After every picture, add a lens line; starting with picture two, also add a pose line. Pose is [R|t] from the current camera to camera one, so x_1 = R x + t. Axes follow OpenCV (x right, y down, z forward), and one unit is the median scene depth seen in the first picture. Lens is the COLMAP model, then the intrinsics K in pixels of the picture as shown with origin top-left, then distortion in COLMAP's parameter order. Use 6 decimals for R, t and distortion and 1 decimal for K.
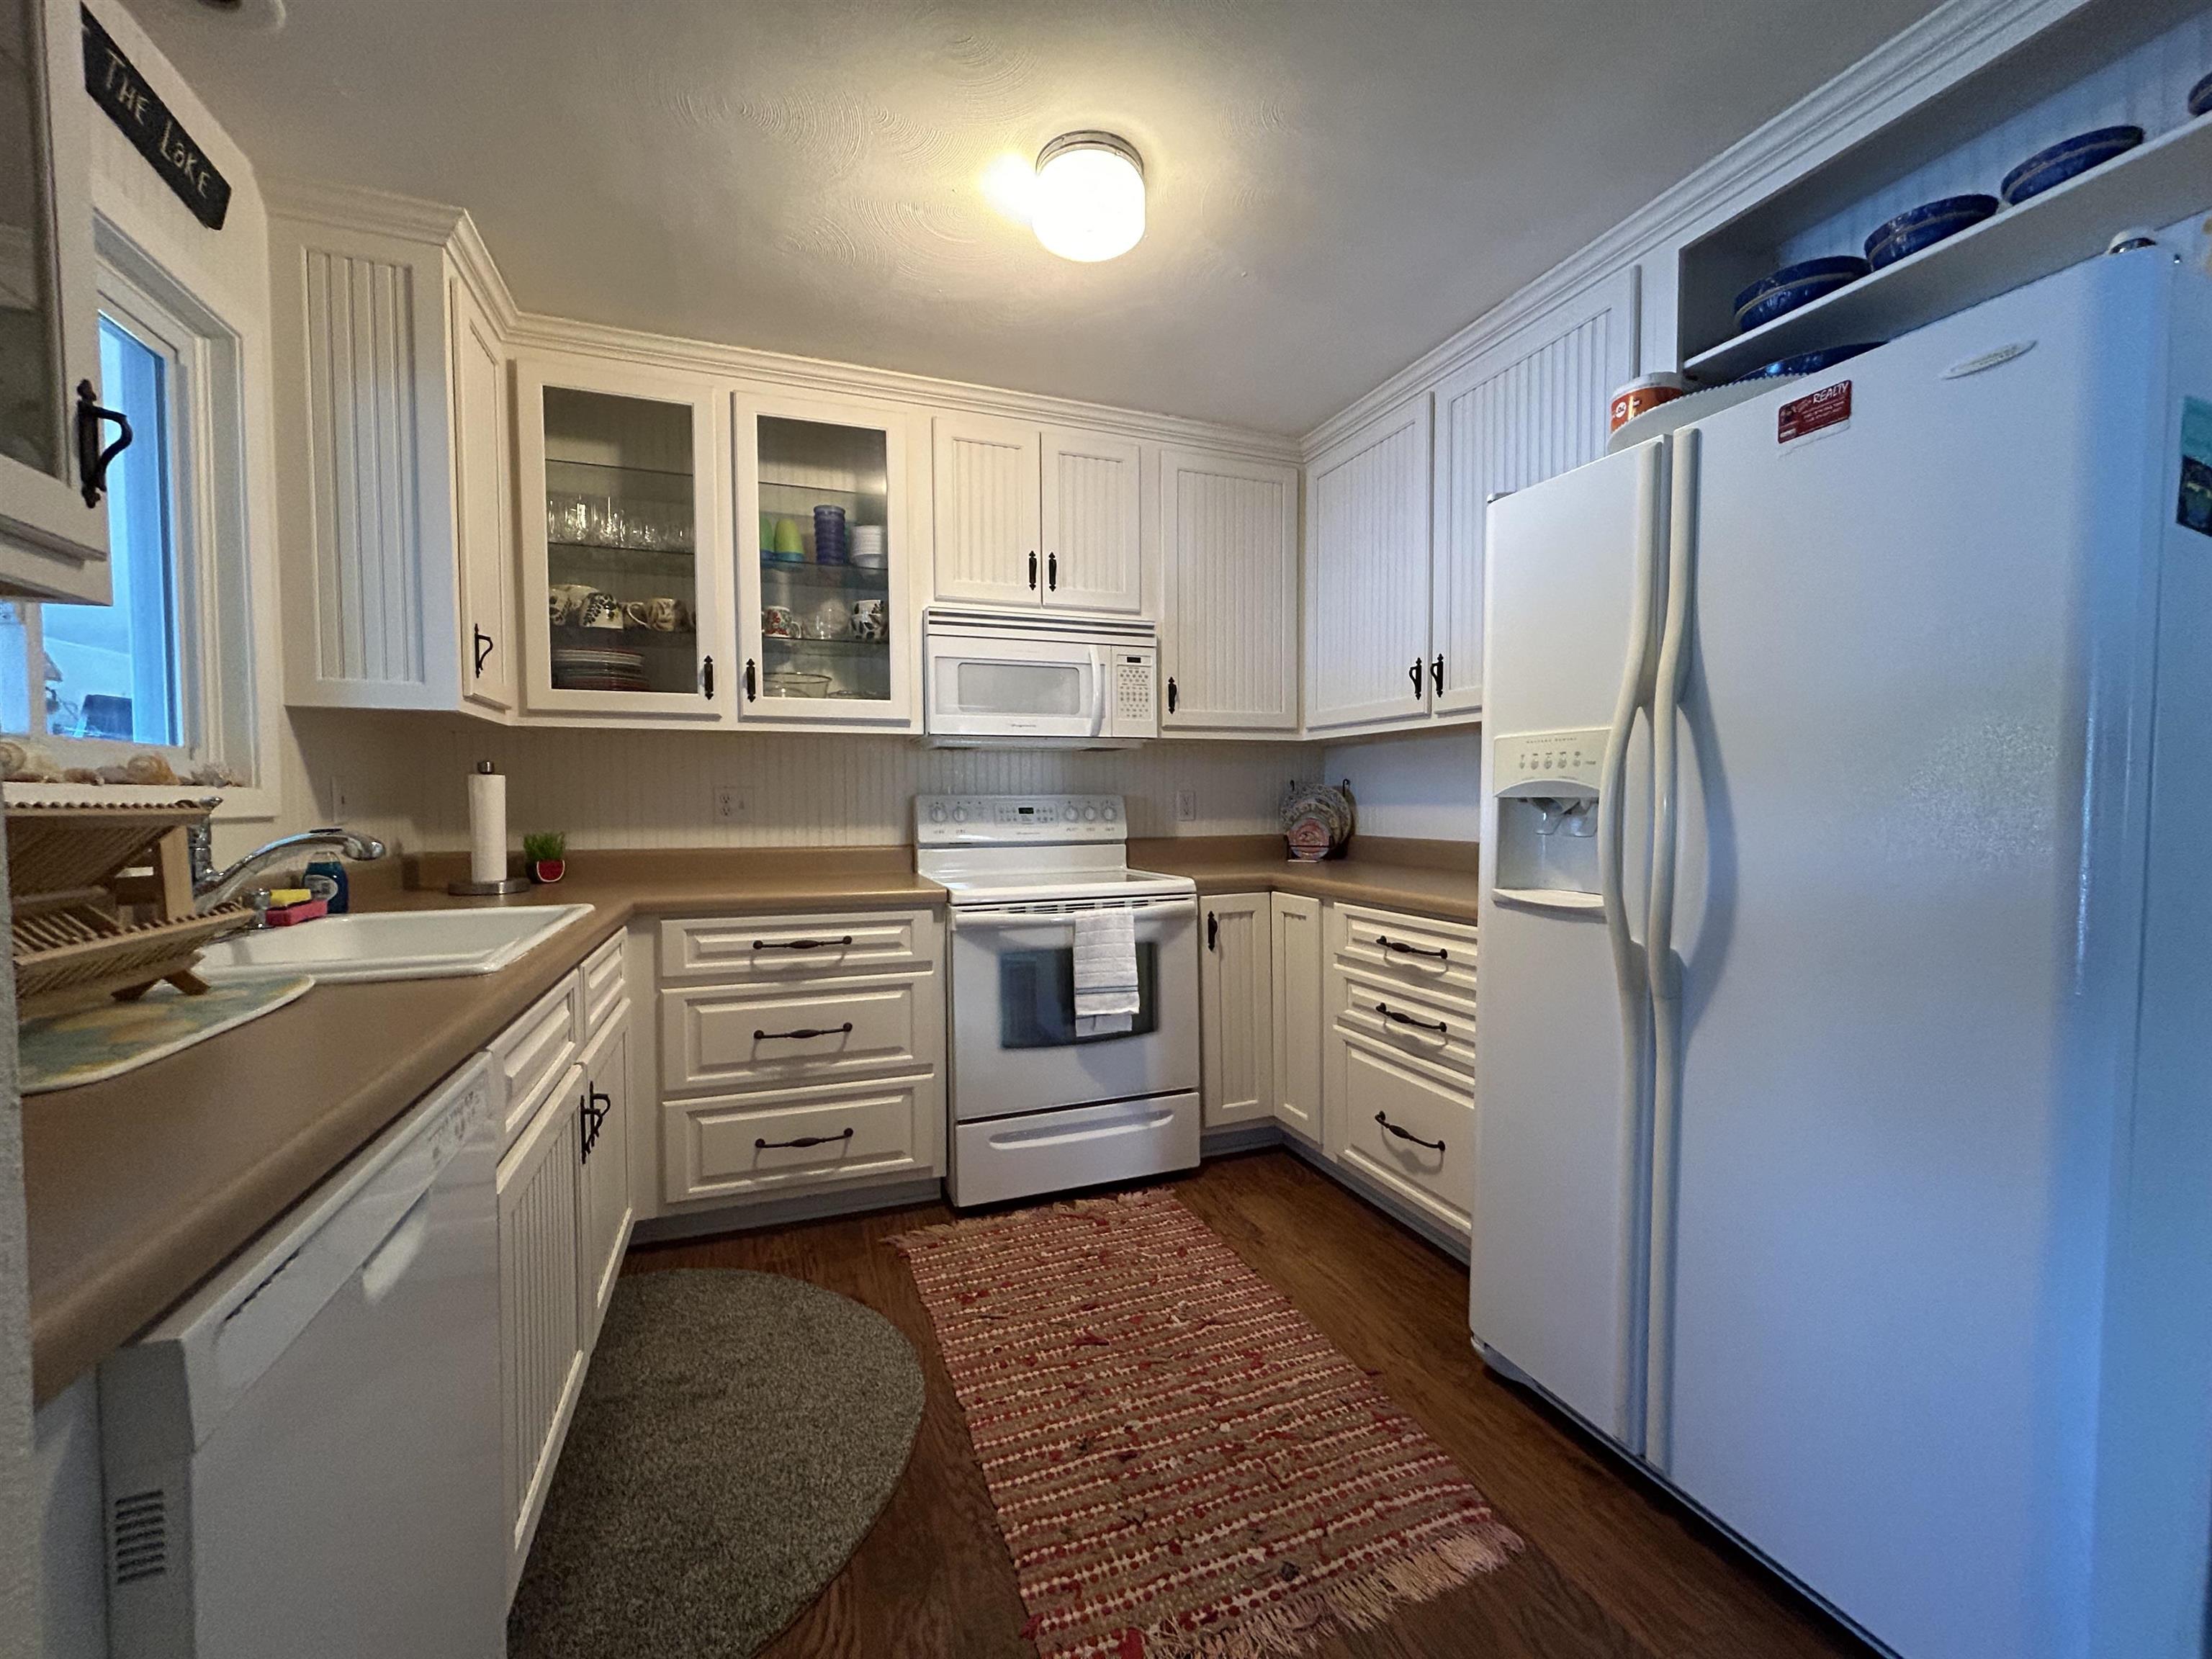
lens RADIAL K [[902.6, 0, 1106.0], [0, 902.6, 829.5], [0, 0, 1]] dist [-0.000920, -0.000501]
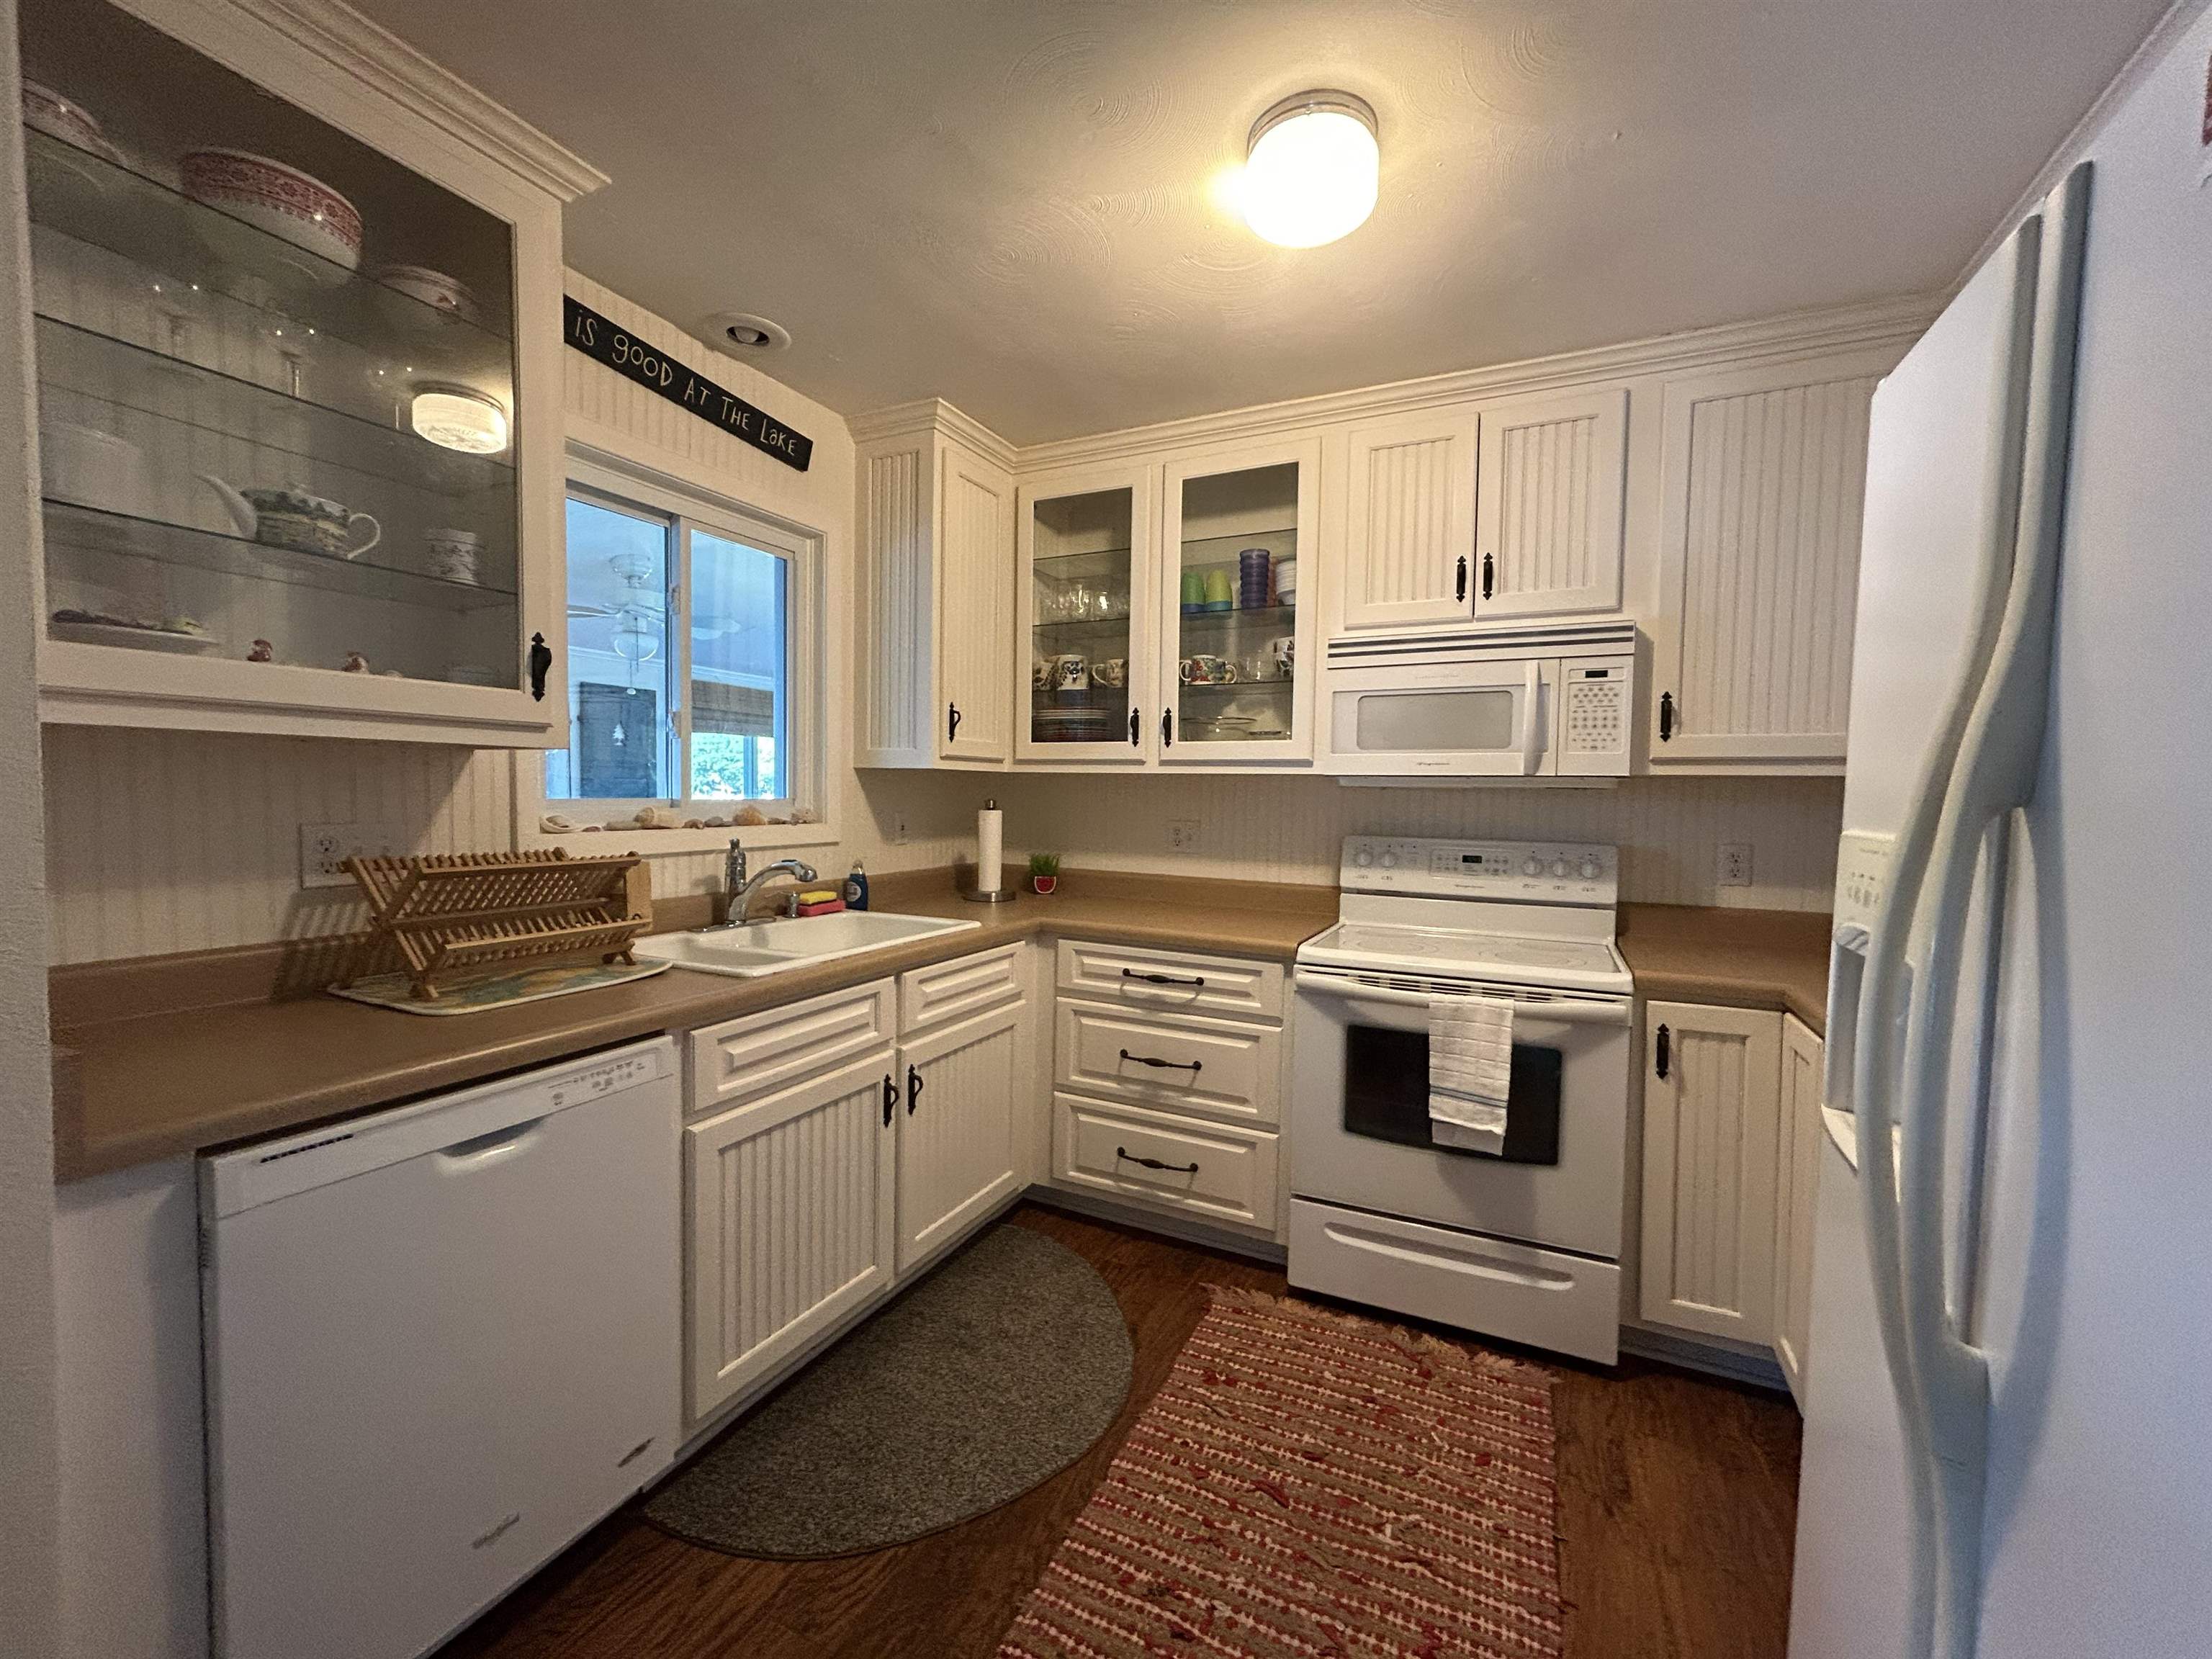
lens RADIAL K [[895.5, 0, 1103.6], [0, 895.5, 833.5], [0, 0, 1]] dist [-0.010718, 0.006944]
pose [[0.682821, 0.050013, -0.728872, 0.361008], [-0.045085, 0.998637, 0.026287, -0.065166], [0.729193, 0.014911, 0.684145, 0.217219]]
